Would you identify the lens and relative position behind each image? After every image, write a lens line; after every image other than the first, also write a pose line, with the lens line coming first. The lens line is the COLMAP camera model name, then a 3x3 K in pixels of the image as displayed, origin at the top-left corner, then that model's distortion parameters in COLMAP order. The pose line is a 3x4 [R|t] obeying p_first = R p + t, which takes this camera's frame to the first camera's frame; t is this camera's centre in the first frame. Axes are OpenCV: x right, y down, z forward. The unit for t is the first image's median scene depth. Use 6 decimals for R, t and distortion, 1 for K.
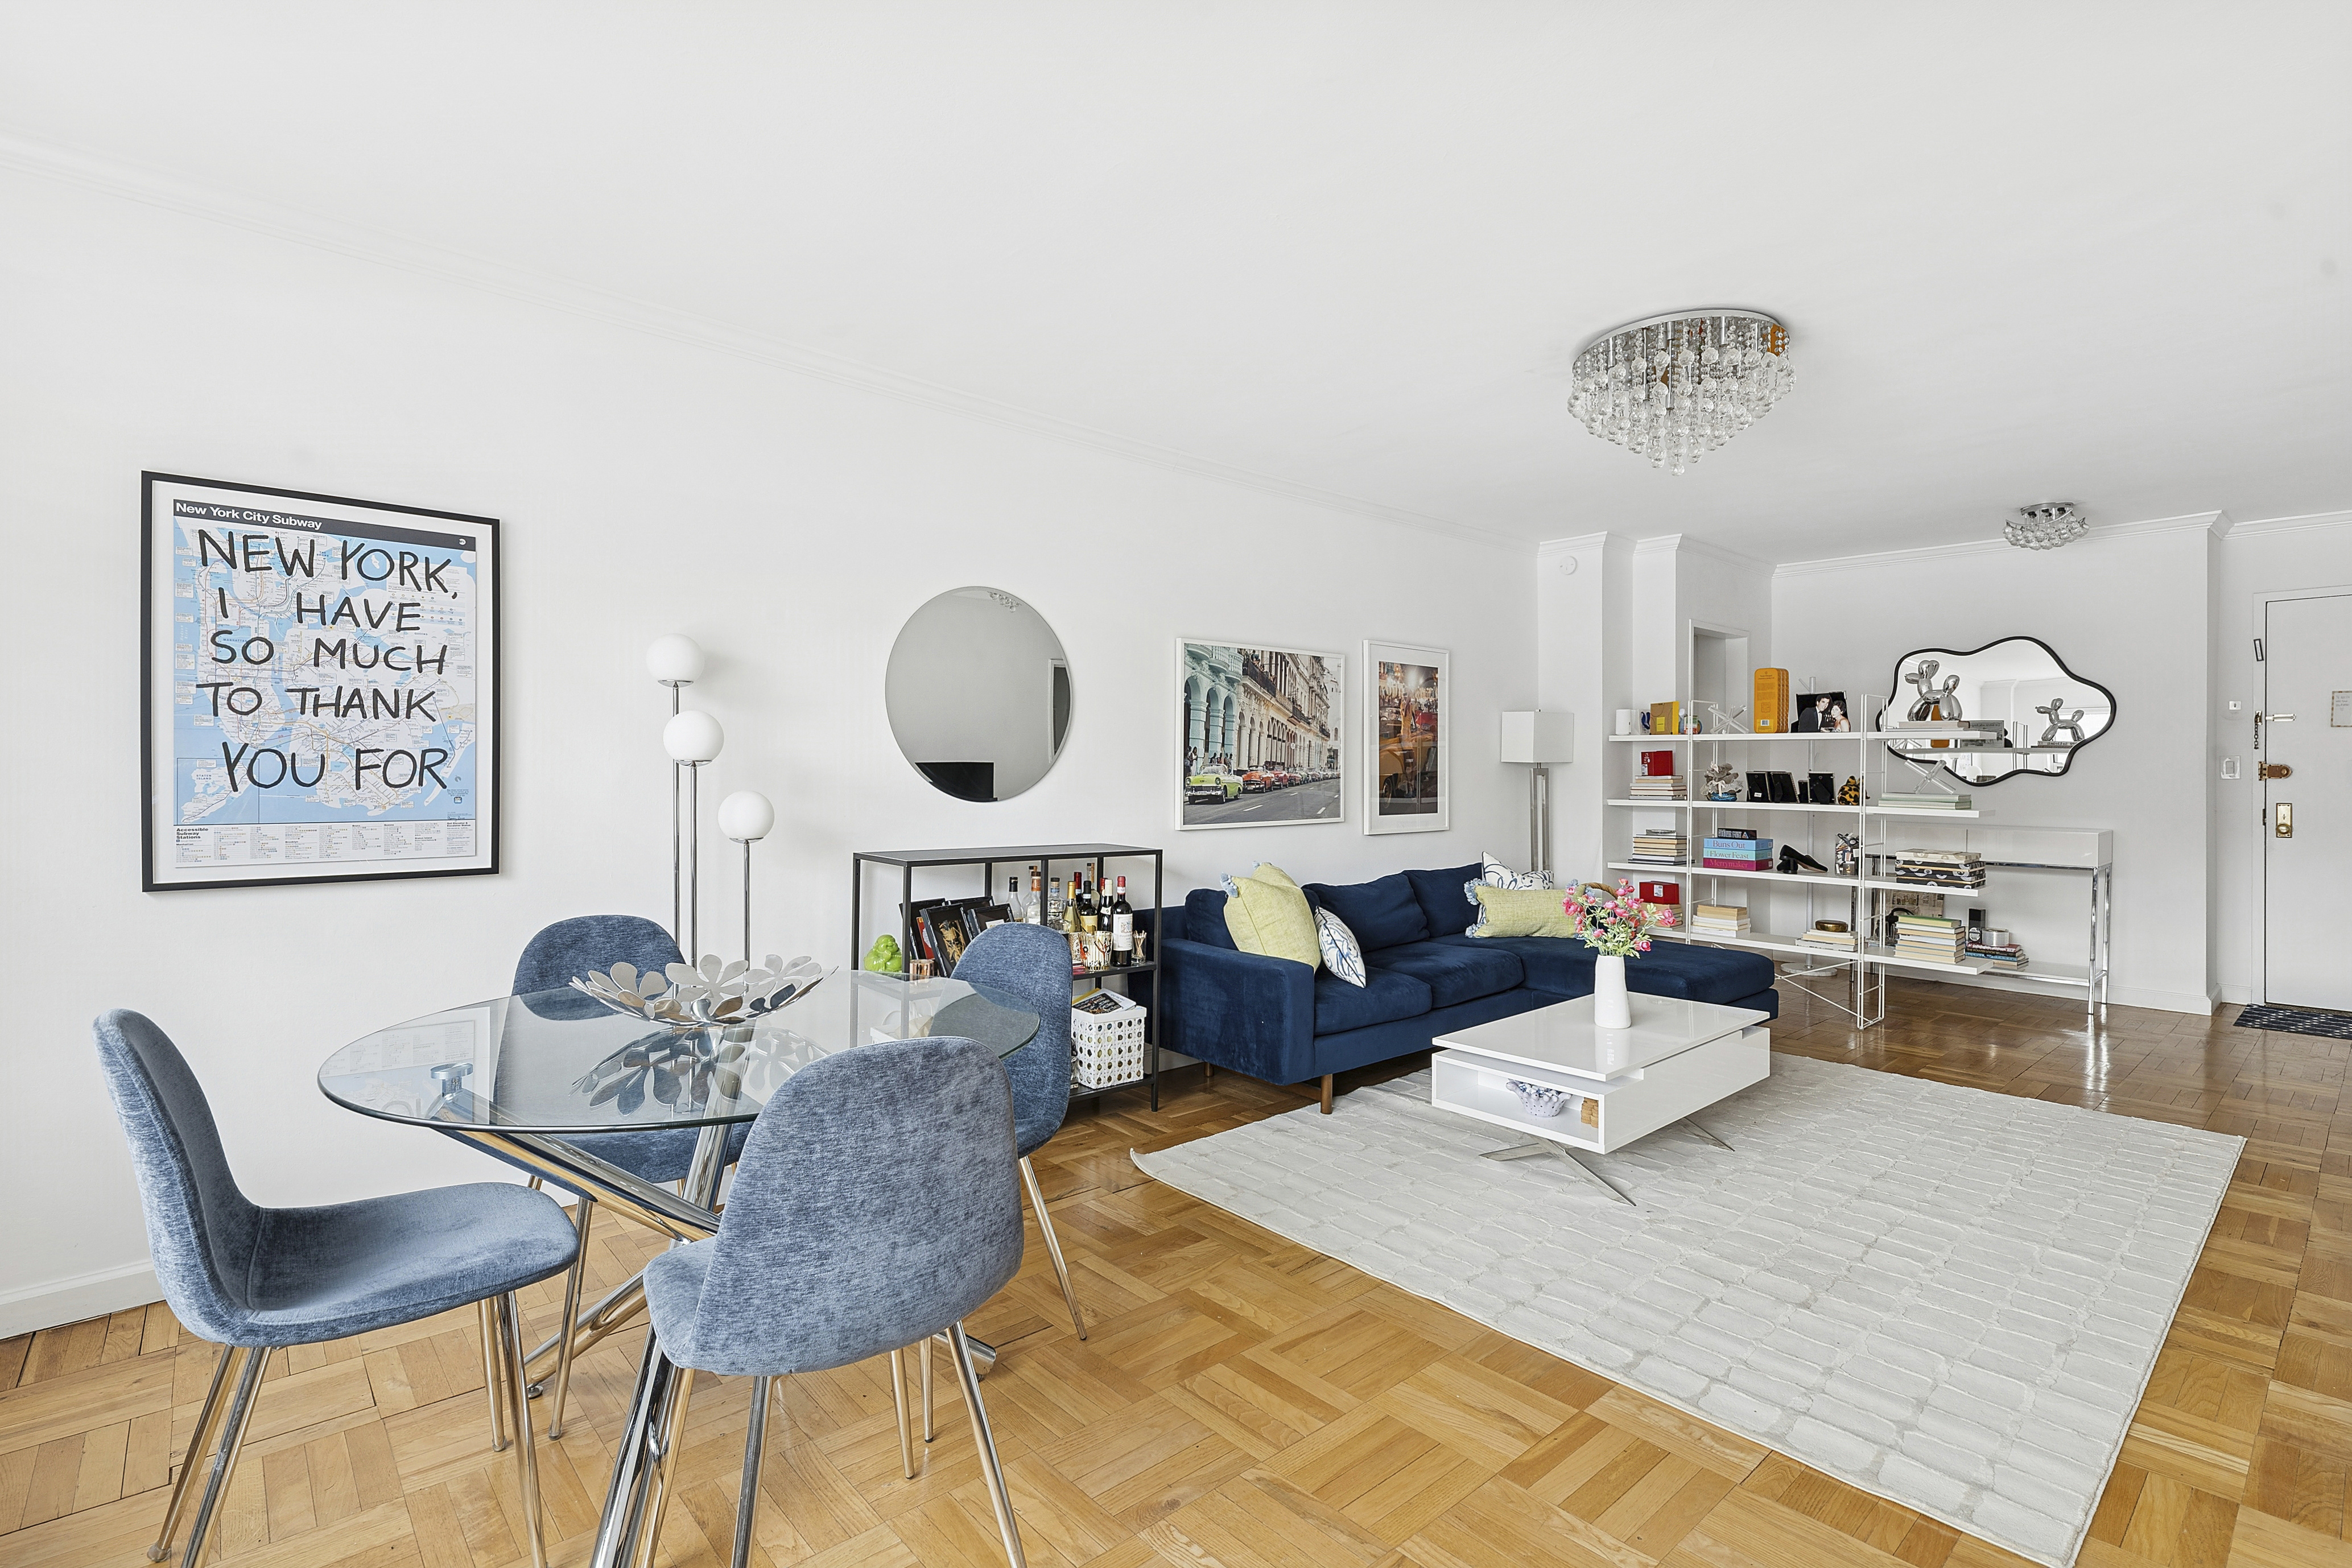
lens RADIAL K [[1099.3, 0, 1178.9], [0, 1099.3, 779.0], [0, 0, 1]] dist [-0.001355, -0.000275]
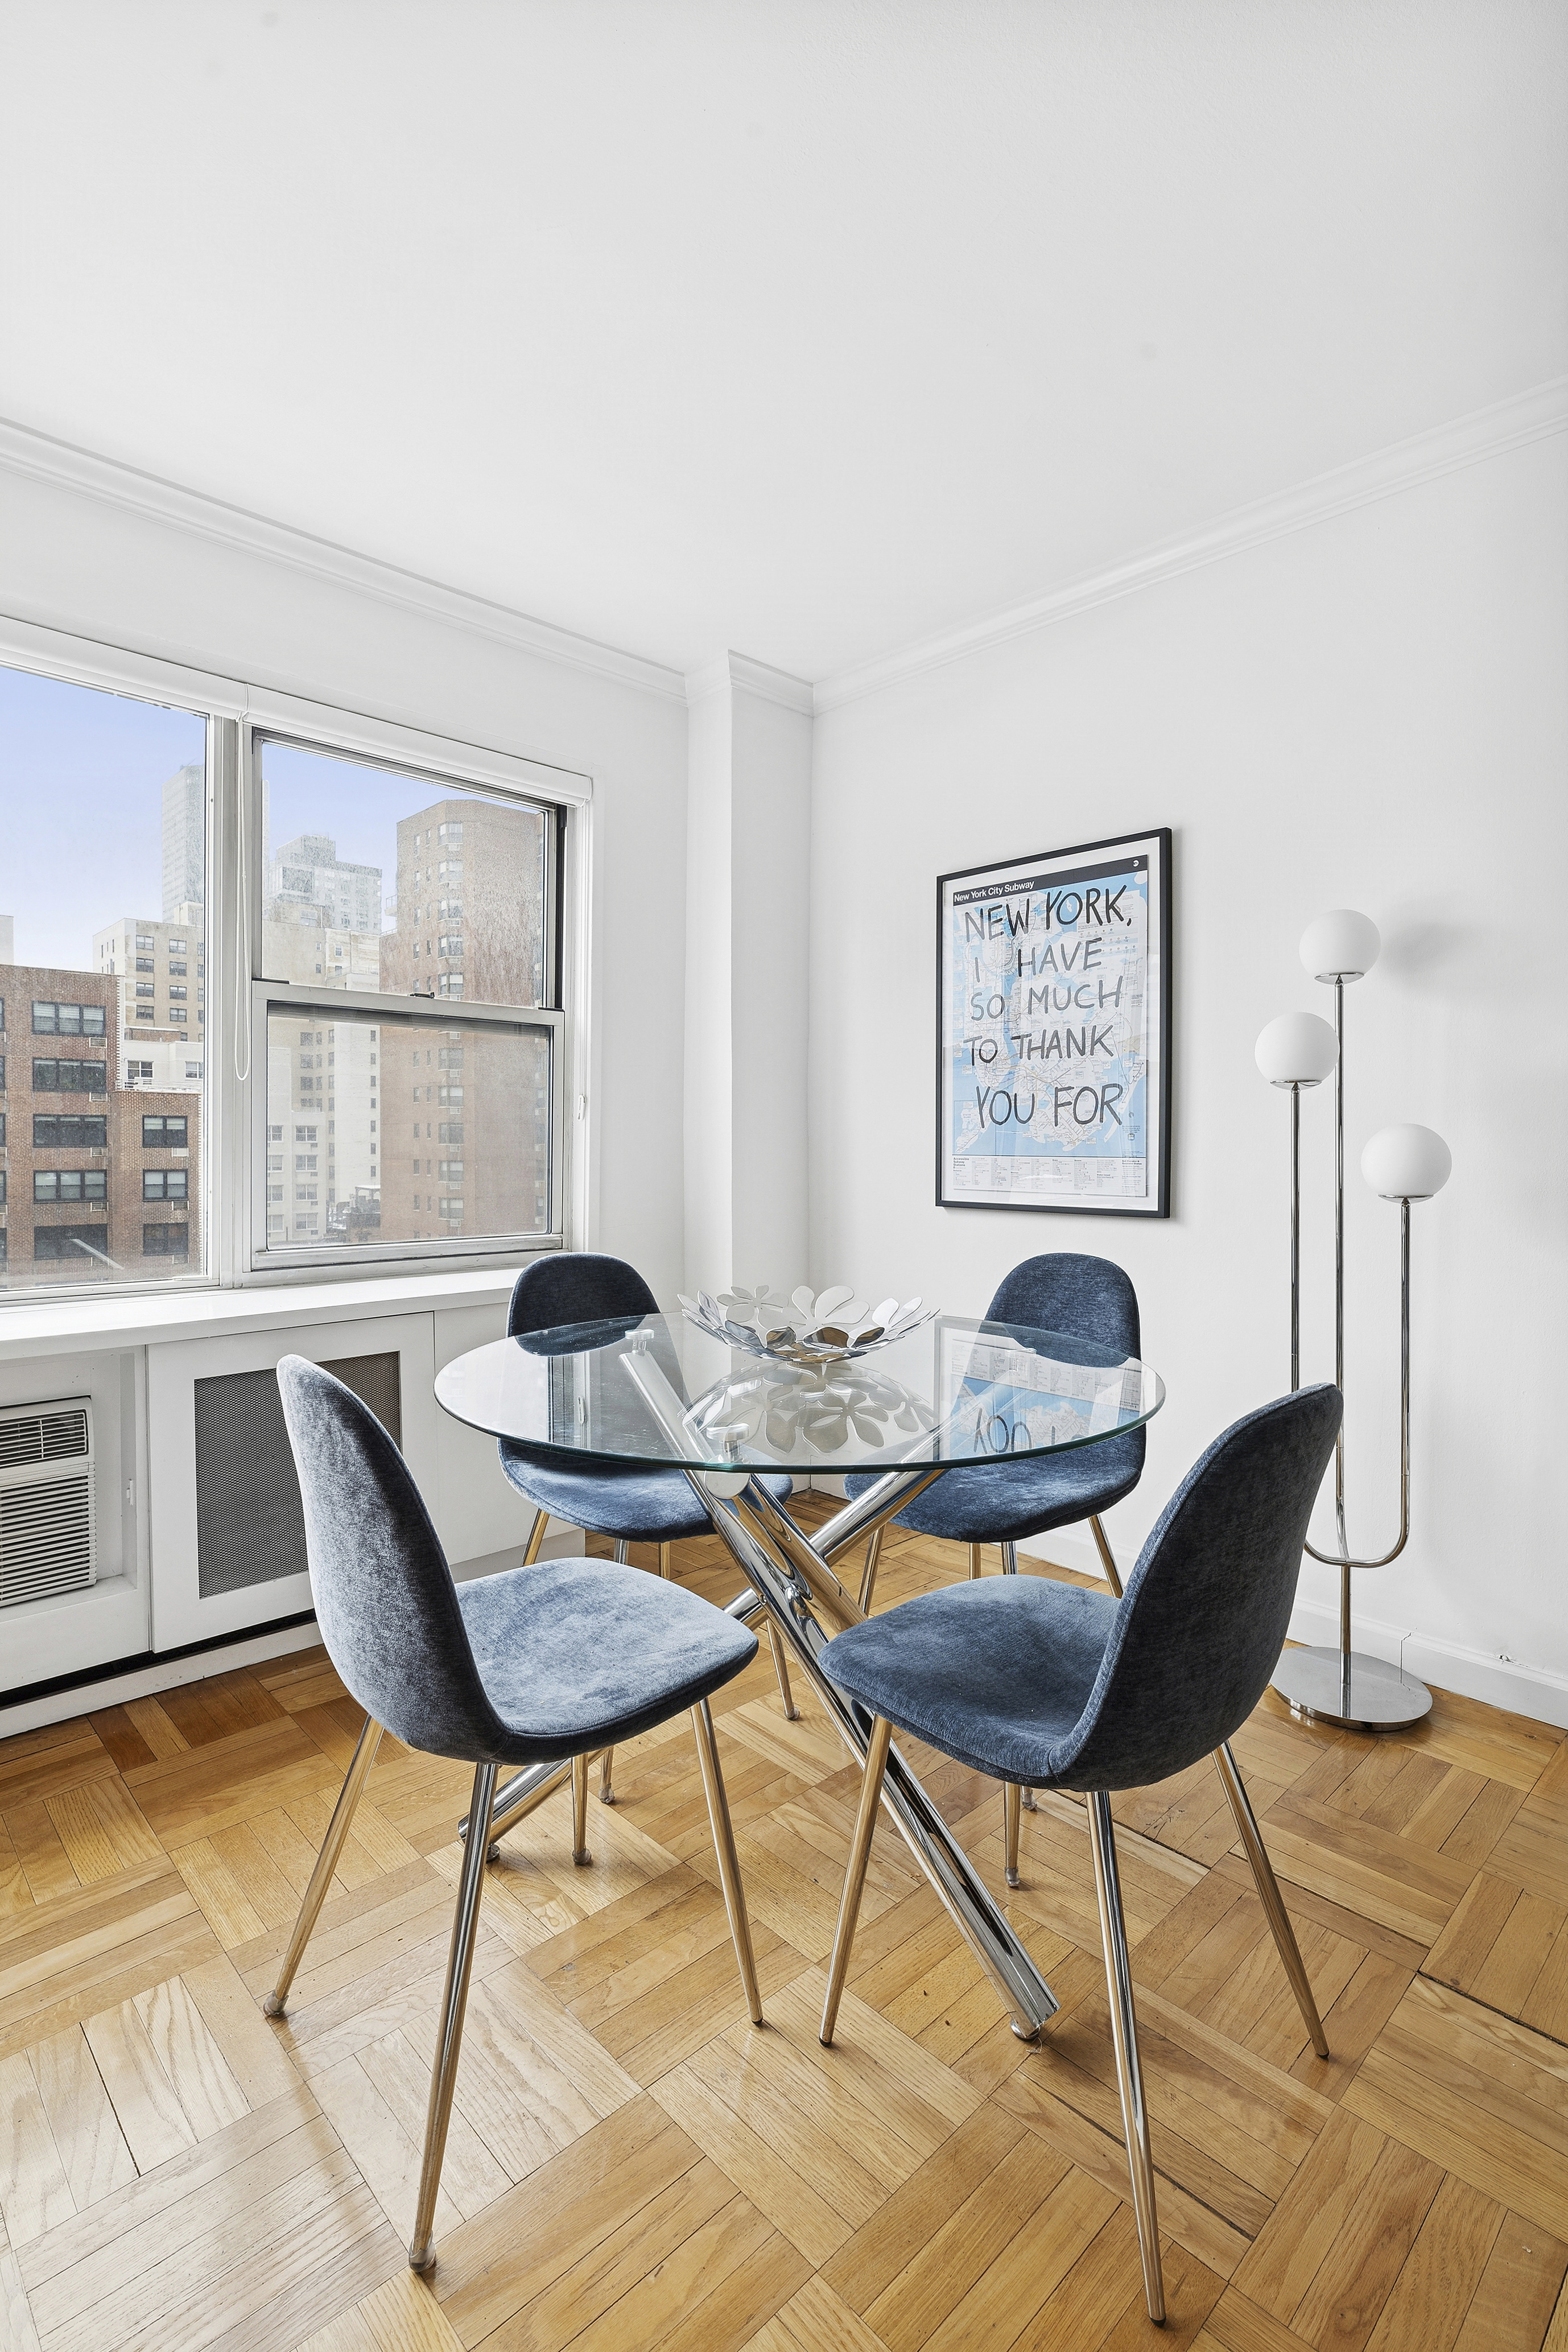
lens RADIAL K [[1099.3, 0, 792.6], [0, 1099.3, 1171.9], [0, 0, 1]] dist [-0.001355, -0.000275]
pose [[0.036977, 0.025605, -0.998988, 0.280887], [-0.004623, 0.999665, 0.025452, 0.026127], [0.999305, 0.003678, 0.037083, 0.655183]]
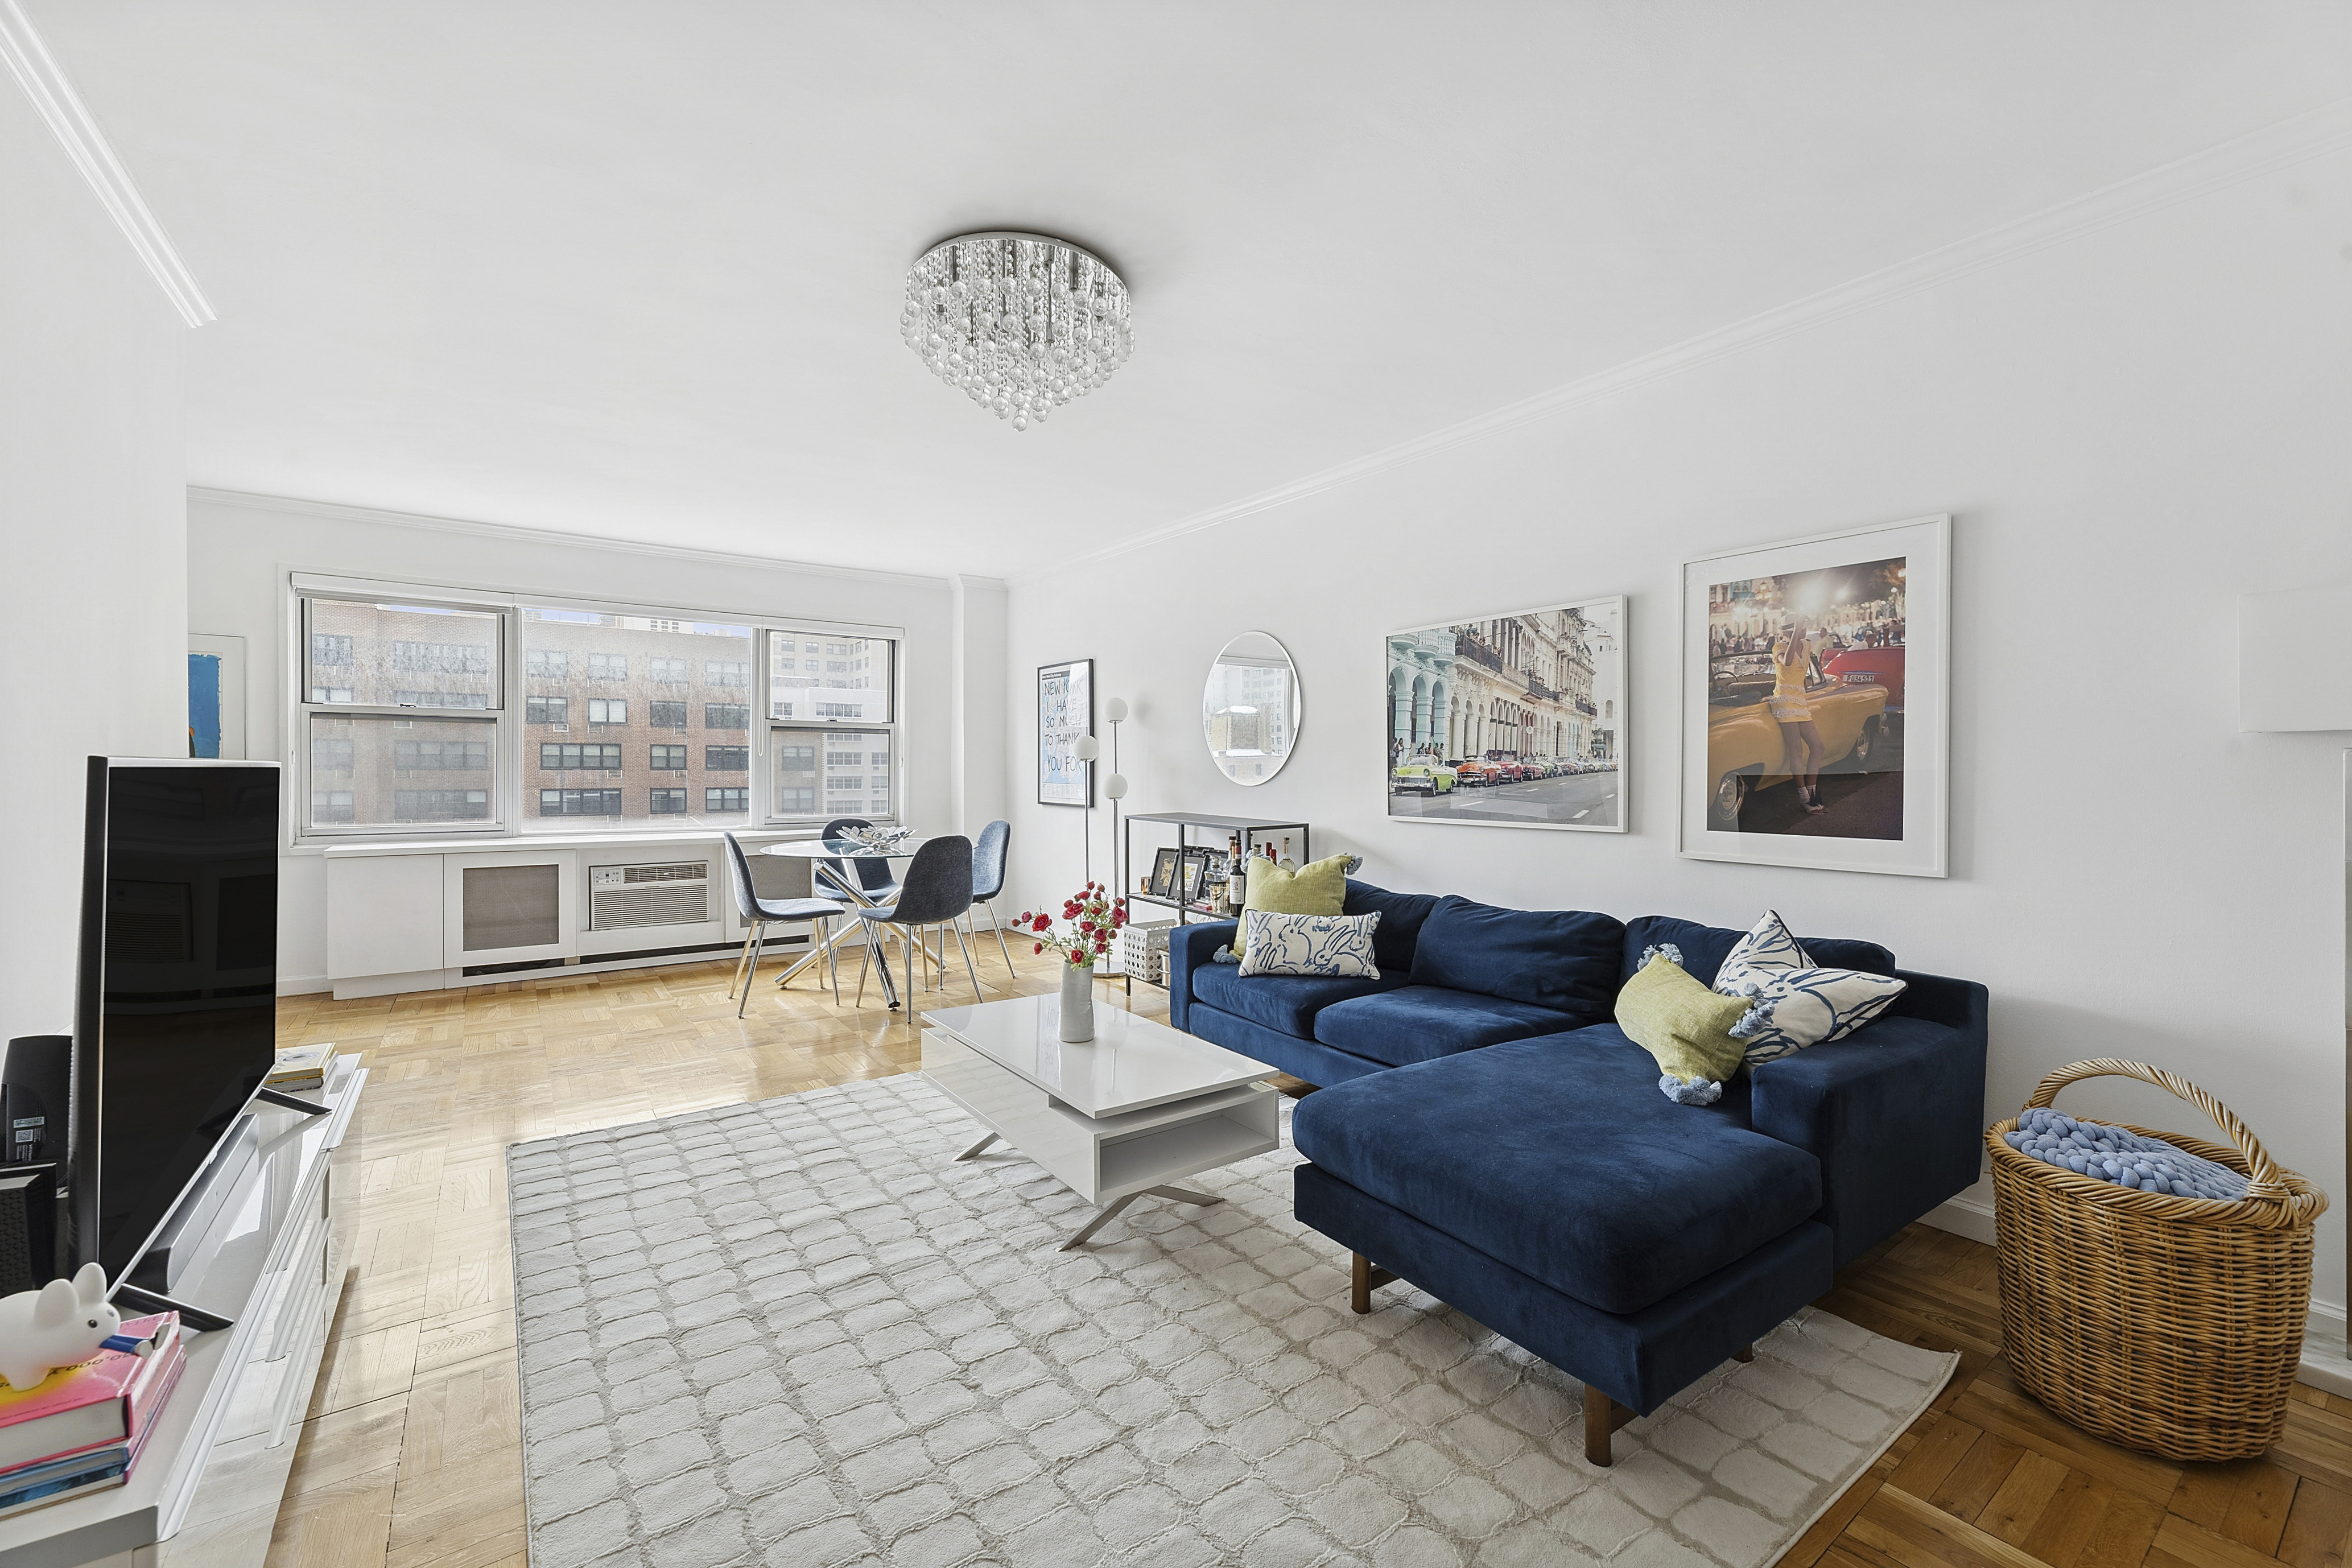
lens RADIAL K [[958.8, 0, 1180.7], [0, 958.8, 774.1], [0, 0, 1]] dist [-0.001086, -0.000036]
pose [[-0.108361, 0.008022, -0.994079, 1.421066], [-0.004628, 0.999953, 0.008573, -0.004592], [0.994101, 0.005530, -0.108318, 1.415197]]
